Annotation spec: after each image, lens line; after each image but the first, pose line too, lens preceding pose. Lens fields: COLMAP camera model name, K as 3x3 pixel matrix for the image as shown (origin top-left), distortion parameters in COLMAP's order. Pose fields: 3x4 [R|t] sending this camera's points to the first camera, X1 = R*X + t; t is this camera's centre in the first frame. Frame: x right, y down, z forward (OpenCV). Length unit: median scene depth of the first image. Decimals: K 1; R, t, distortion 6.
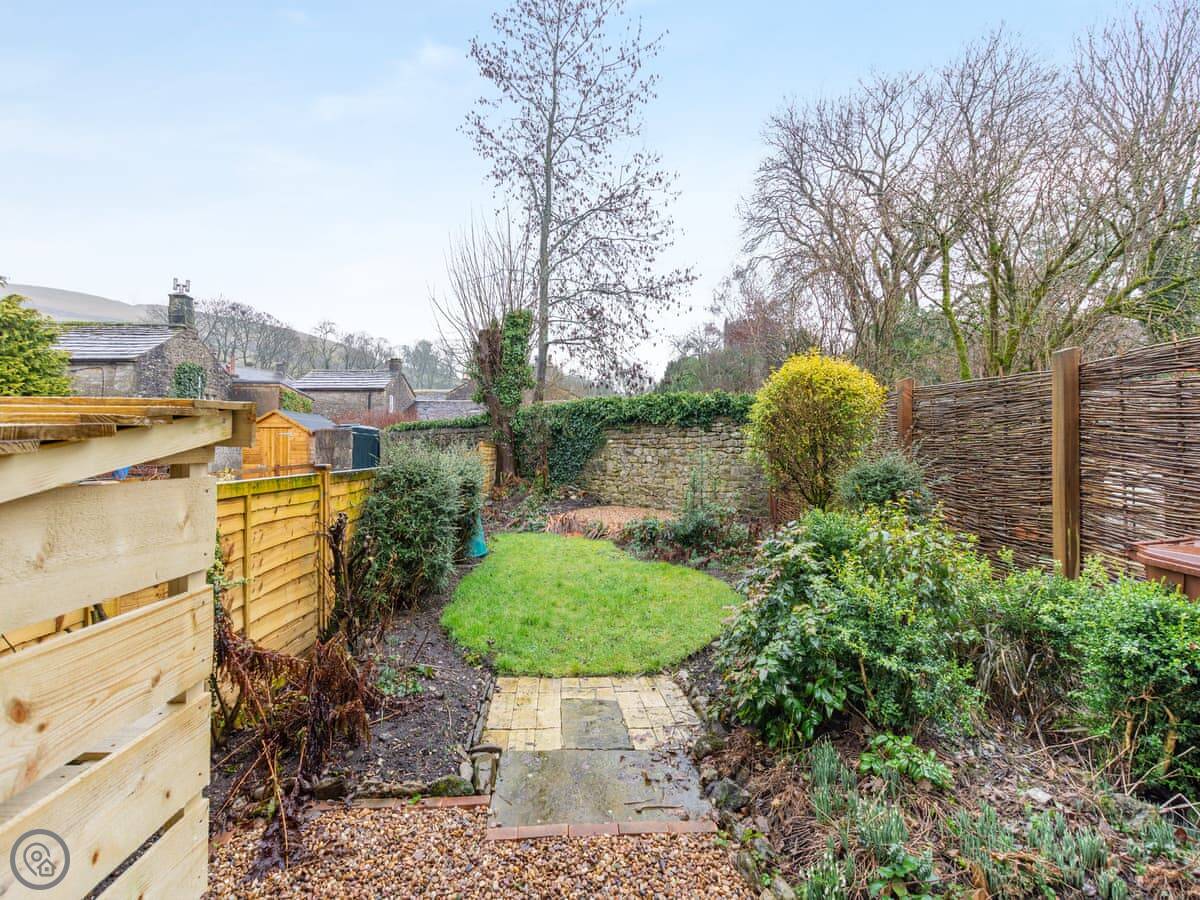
lens RADIAL K [[541.0, 0, 576.9], [0, 541.0, 445.6], [0, 0, 1]] dist [0.003413, 0.000944]
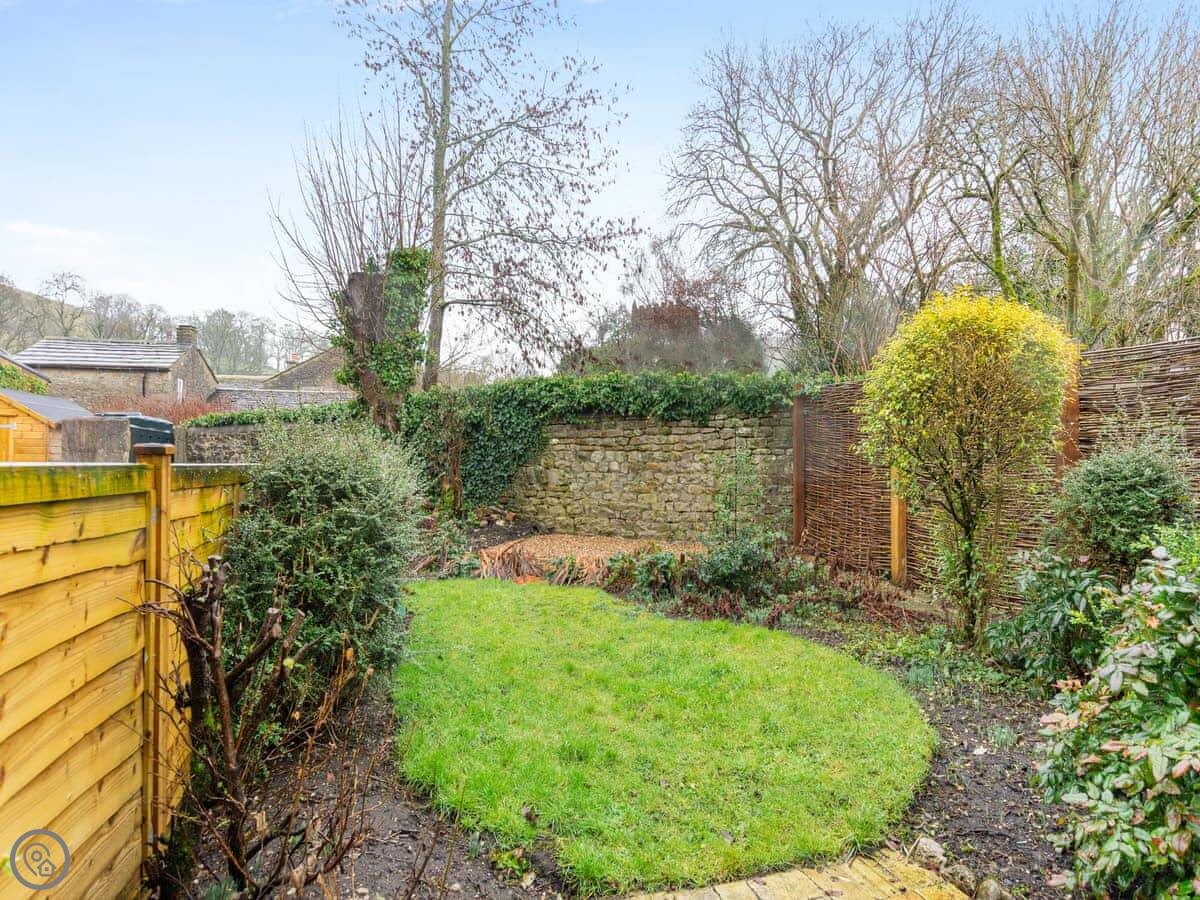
lens RADIAL K [[693.1, 0, 607.4], [0, 693.1, 447.5], [0, 0, 1]] dist [-0.001579, -0.000870]
pose [[0.973040, 0.008378, 0.230483, -0.078385], [-0.004905, 0.999866, -0.015635, 0.013982], [-0.230583, 0.014083, 0.972951, 0.121796]]
